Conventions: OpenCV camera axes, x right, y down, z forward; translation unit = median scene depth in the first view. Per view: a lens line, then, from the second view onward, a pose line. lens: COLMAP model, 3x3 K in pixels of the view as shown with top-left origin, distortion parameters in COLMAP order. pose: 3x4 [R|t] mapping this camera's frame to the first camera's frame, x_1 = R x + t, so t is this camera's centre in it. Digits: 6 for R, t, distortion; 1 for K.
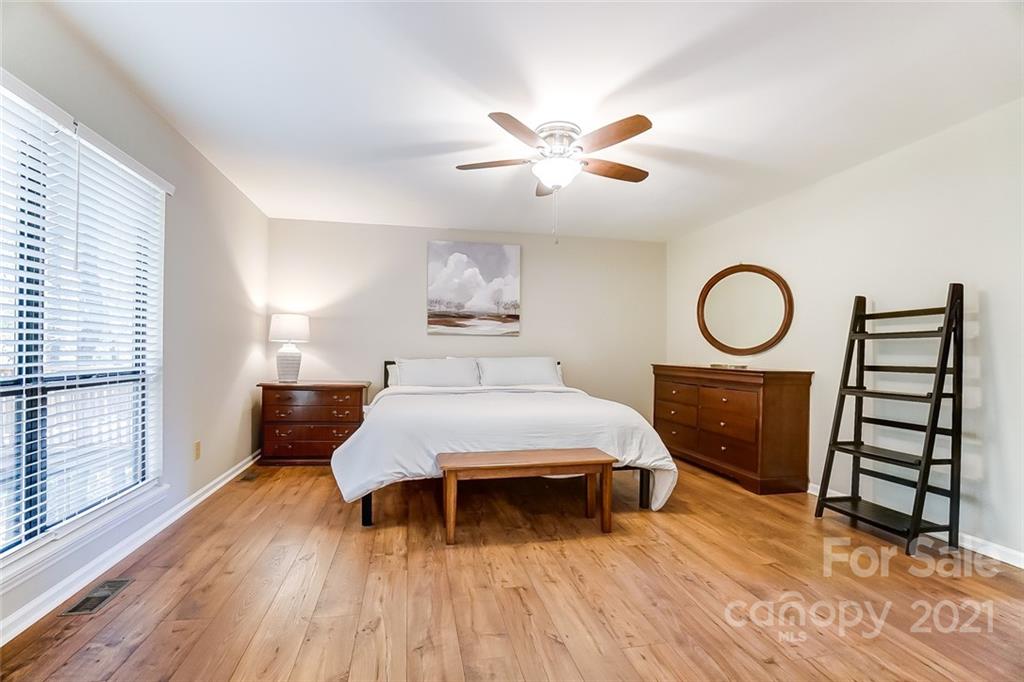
lens RADIAL K [[451.0, 0, 499.9], [0, 451.0, 345.6], [0, 0, 1]] dist [-0.053706, 0.000077]
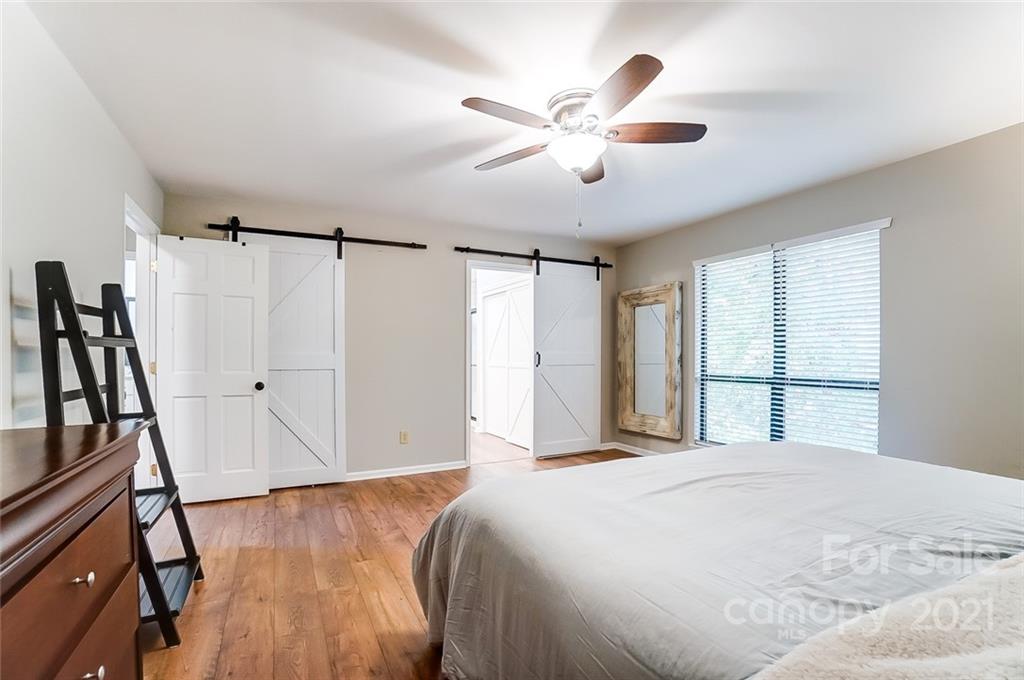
lens RADIAL K [[456.9, 0, 512.1], [0, 456.9, 358.8], [0, 0, 1]] dist [-0.056624, -0.000041]
pose [[-0.959655, -0.005296, -0.281129, 0.267902], [-0.004515, 0.999984, -0.003428, 0.000386], [0.281143, -0.002020, -0.959664, 1.001159]]
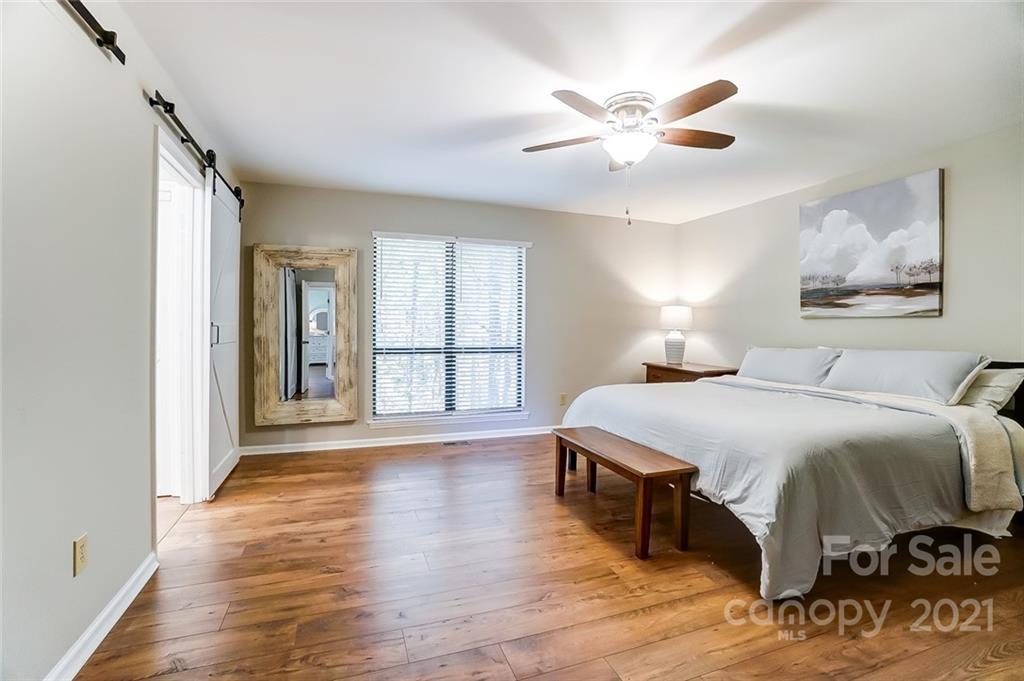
lens RADIAL K [[452.0, 0, 499.6], [0, 452.0, 323.4], [0, 0, 1]] dist [-0.034193, 0.000176]
pose [[0.142832, -0.020695, -0.989531, 0.569210], [0.005194, 0.999783, -0.020159, -0.002888], [0.989733, -0.002260, 0.142908, 0.339082]]
